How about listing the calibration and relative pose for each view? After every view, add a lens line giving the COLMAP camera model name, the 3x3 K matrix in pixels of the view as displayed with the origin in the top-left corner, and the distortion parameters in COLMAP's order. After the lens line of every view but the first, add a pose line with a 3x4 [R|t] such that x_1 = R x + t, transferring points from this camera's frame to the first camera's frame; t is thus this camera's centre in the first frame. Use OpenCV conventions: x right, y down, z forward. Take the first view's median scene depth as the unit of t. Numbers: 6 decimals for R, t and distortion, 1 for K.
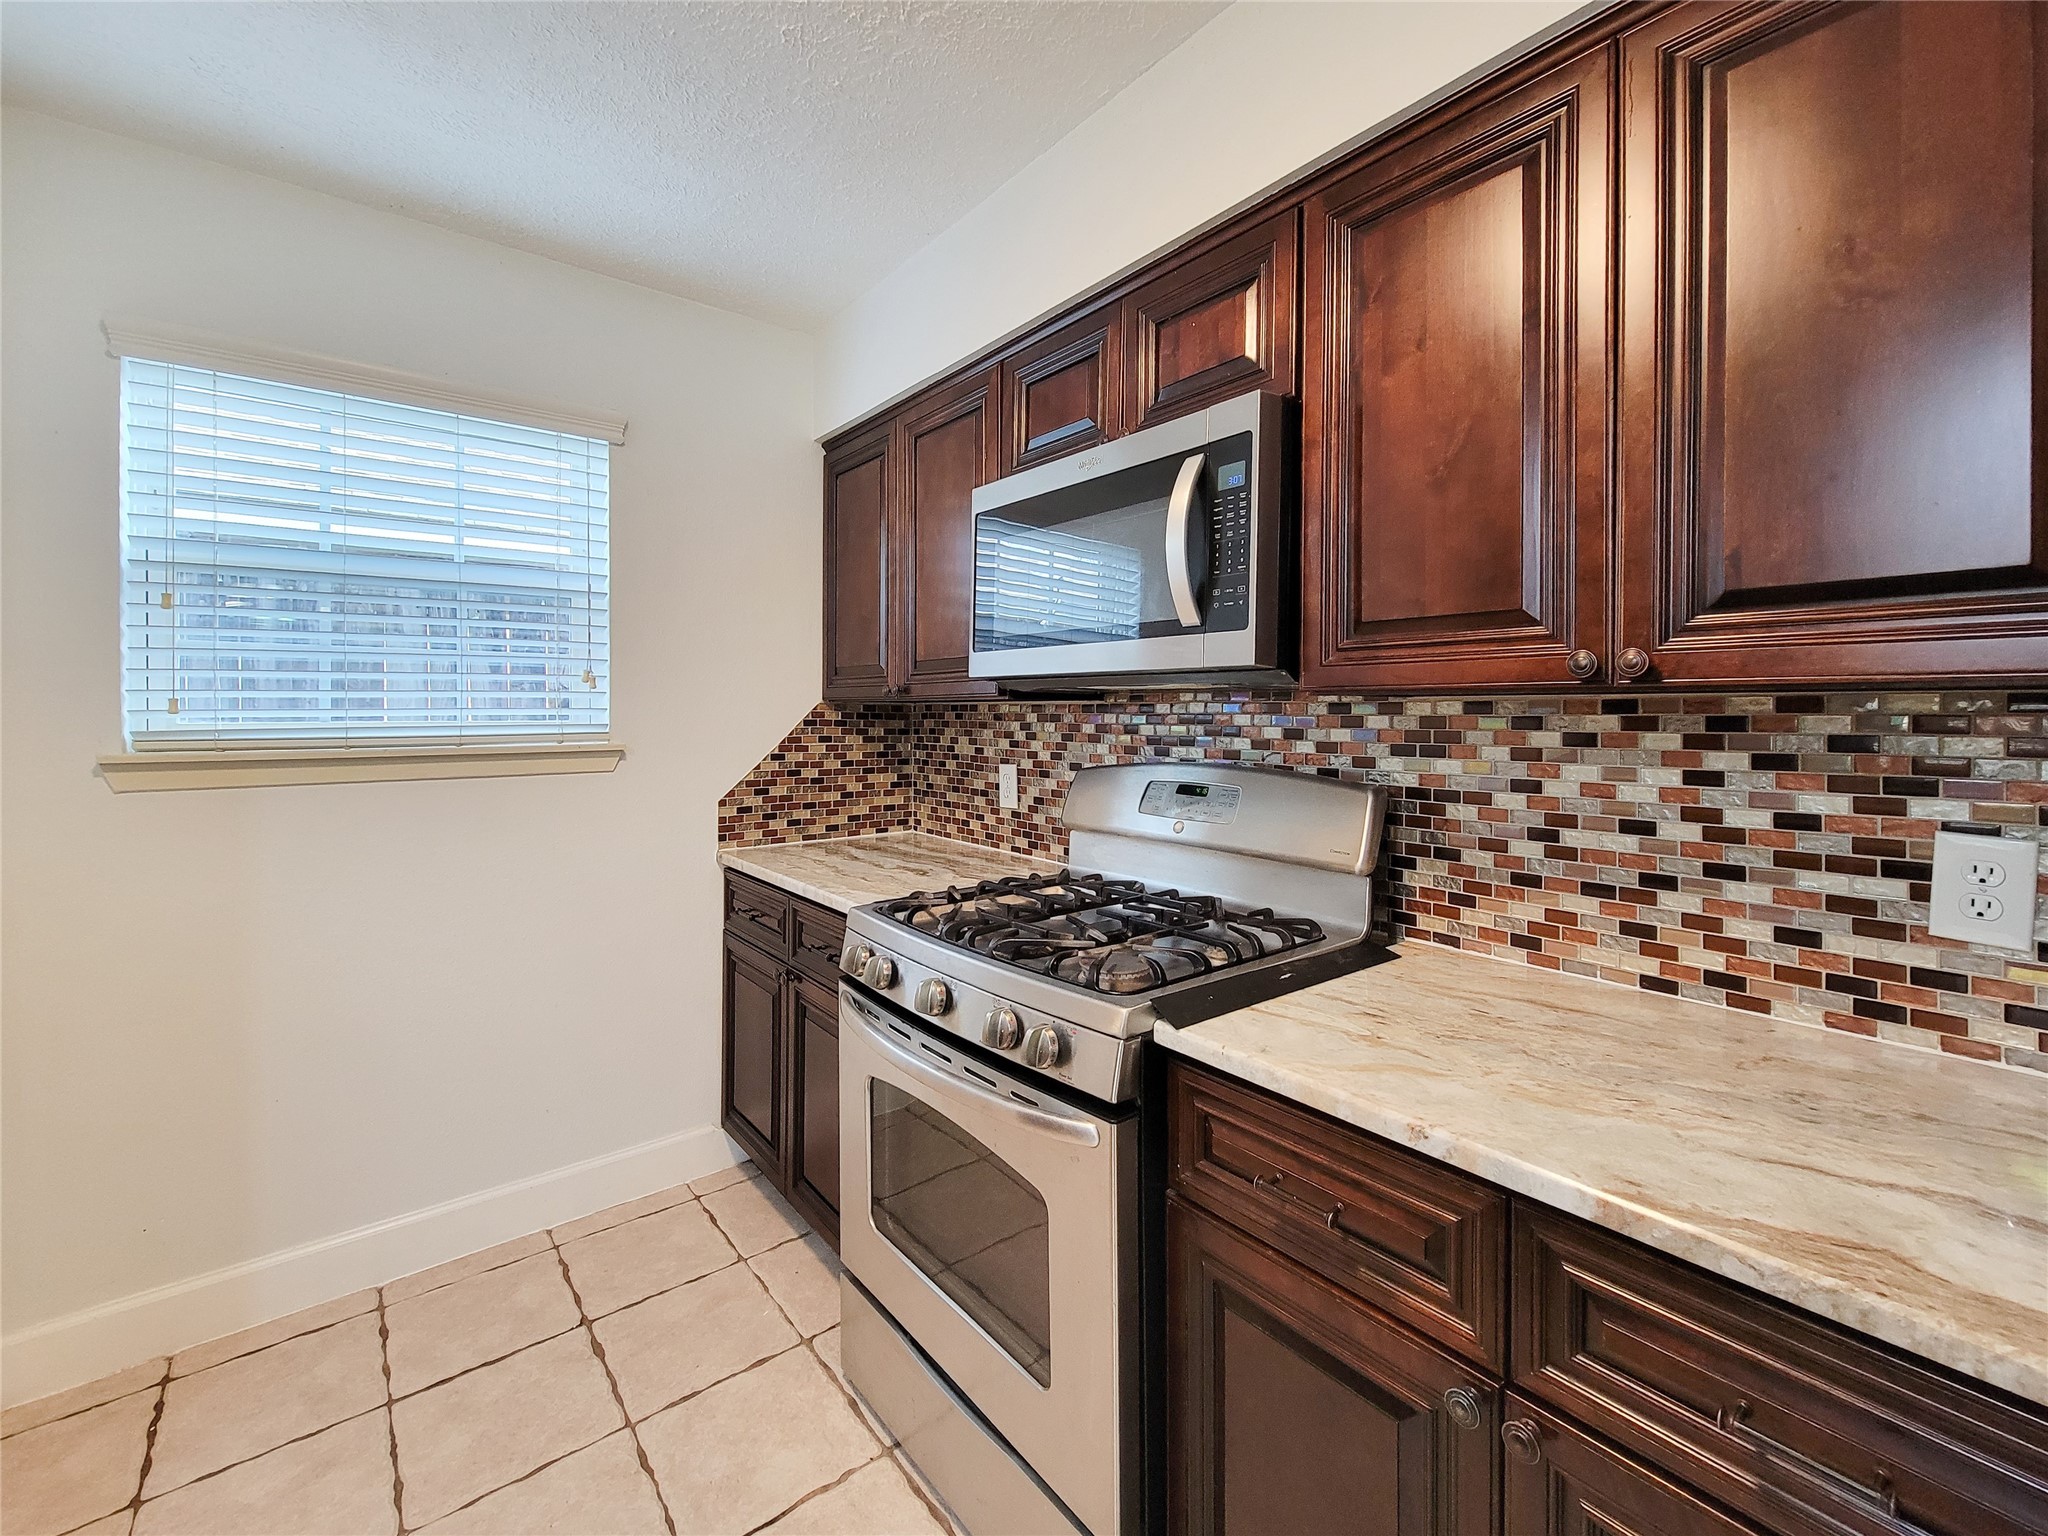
lens RADIAL K [[852.7, 0, 1045.8], [0, 852.7, 715.2], [0, 0, 1]] dist [-0.001372, -0.000211]
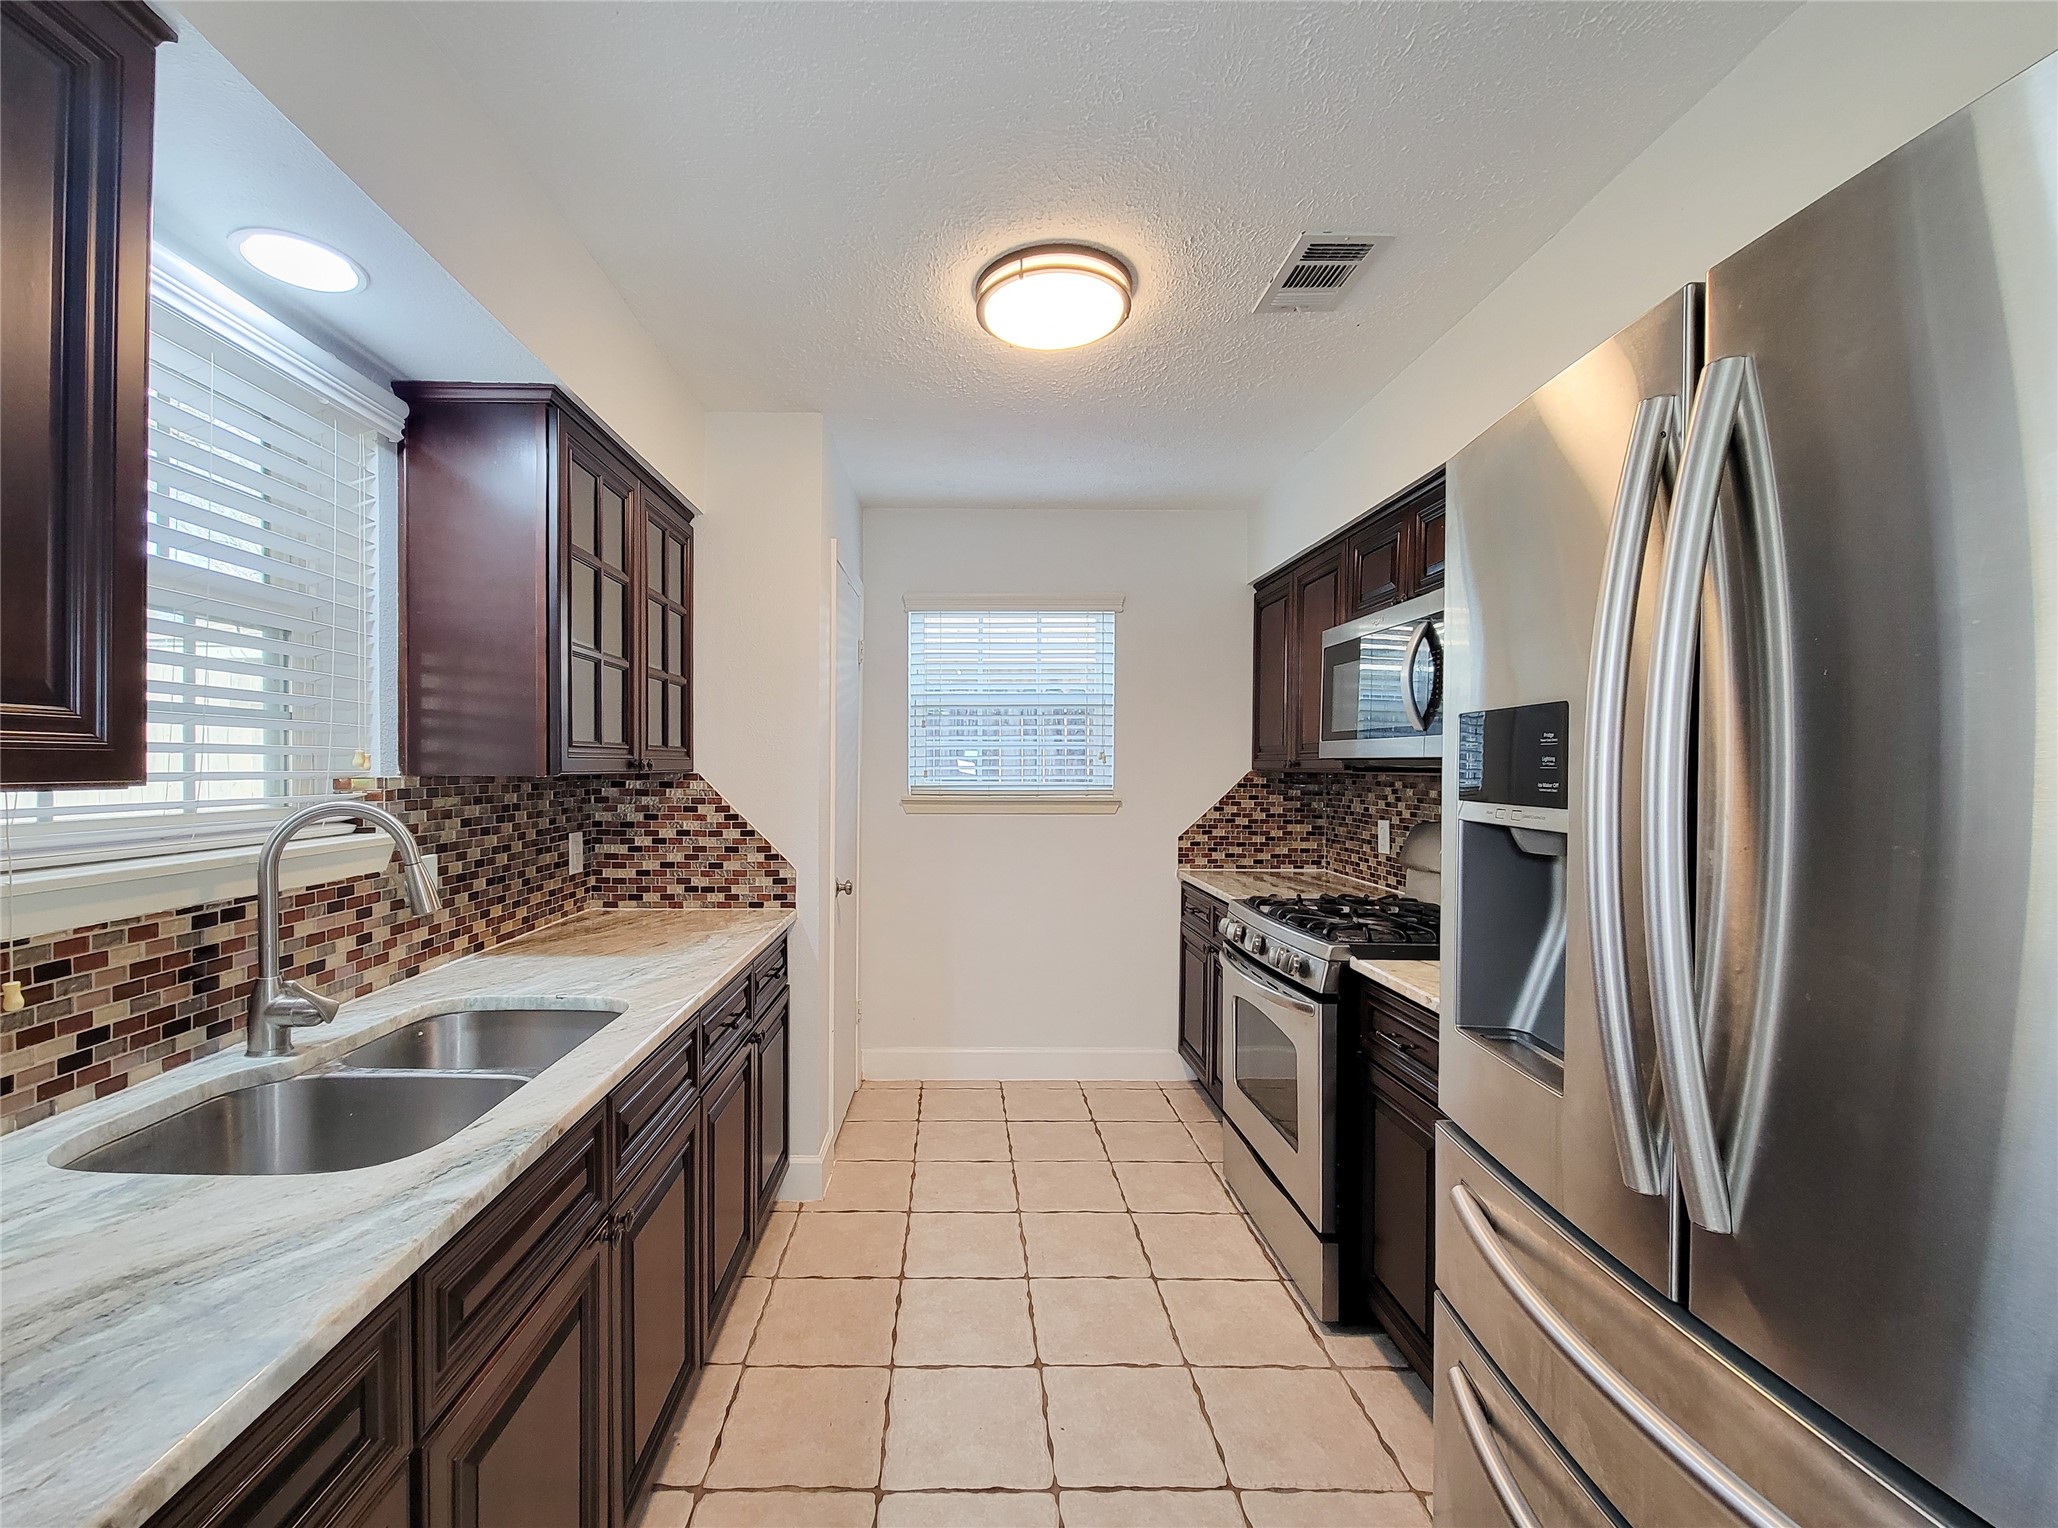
lens RADIAL K [[856.9, 0, 1029.0], [0, 856.9, 767.4], [0, 0, 1]] dist [-0.001372, -0.000211]
pose [[0.818605, 0.004513, -0.574339, 0.325049], [-0.007912, 0.999963, -0.003419, -0.017616], [0.574302, 0.007343, 0.818611, -0.475096]]
